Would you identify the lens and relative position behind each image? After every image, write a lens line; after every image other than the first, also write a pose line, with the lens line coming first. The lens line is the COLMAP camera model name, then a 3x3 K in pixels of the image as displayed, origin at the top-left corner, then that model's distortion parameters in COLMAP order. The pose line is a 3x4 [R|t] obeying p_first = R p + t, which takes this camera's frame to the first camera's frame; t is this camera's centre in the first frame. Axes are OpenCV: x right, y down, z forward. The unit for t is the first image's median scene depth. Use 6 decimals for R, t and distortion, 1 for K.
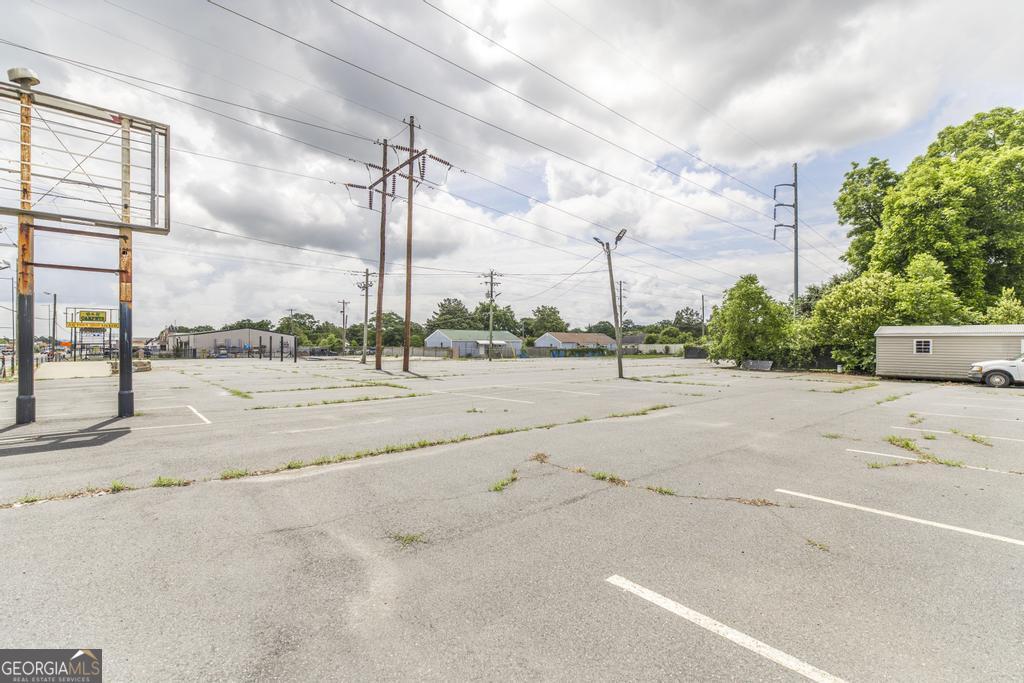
lens RADIAL K [[450.9, 0, 512.0], [0, 450.9, 341.5], [0, 0, 1]] dist [0.000271, -0.000358]
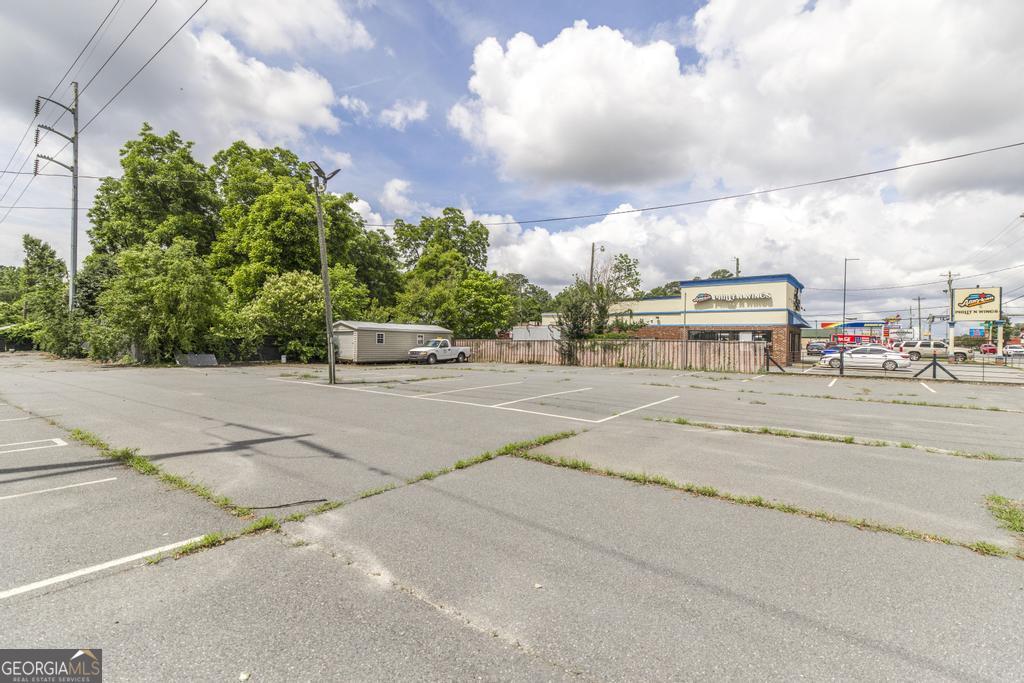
lens RADIAL K [[480.9, 0, 512.0], [0, 480.9, 341.5], [0, 0, 1]] dist [0.002235, 0.000094]
pose [[-0.208516, -0.006910, 0.977994, -0.161309], [-0.024486, 0.999698, 0.001842, 0.002429], [-0.977712, -0.023563, -0.208623, 0.265316]]
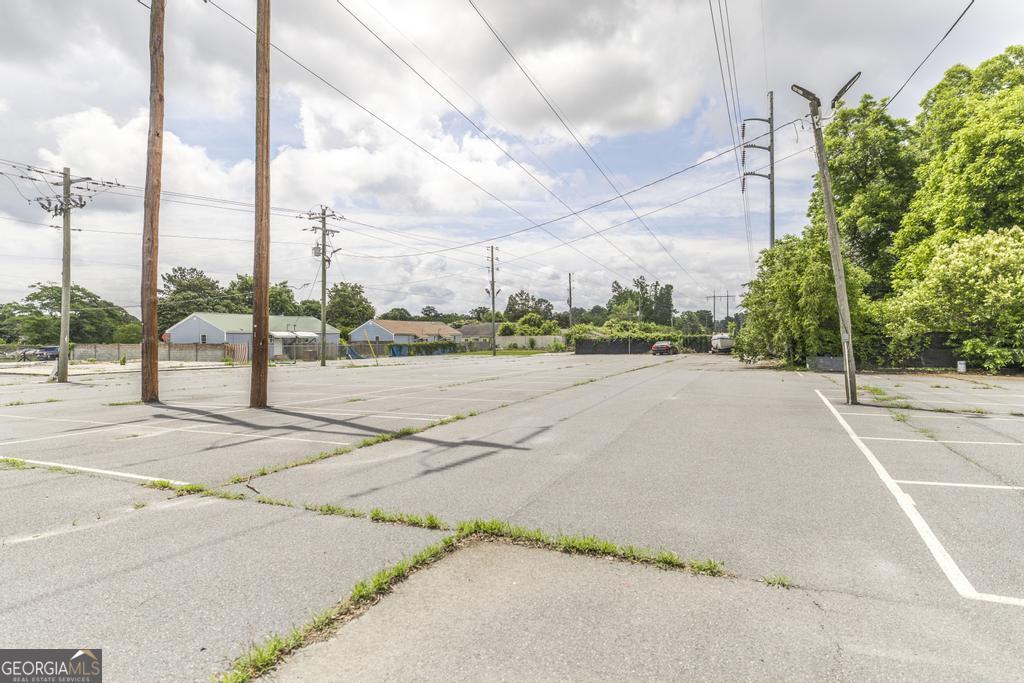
lens RADIAL K [[558.0, 0, 508.1], [0, 558.0, 346.8], [0, 0, 1]] dist [-0.001875, -0.001028]
pose [[0.912072, -0.015541, 0.409735, -0.090190], [0.006549, 0.999706, 0.023339, 0.002429], [-0.409977, -0.018603, 0.911906, 0.187567]]
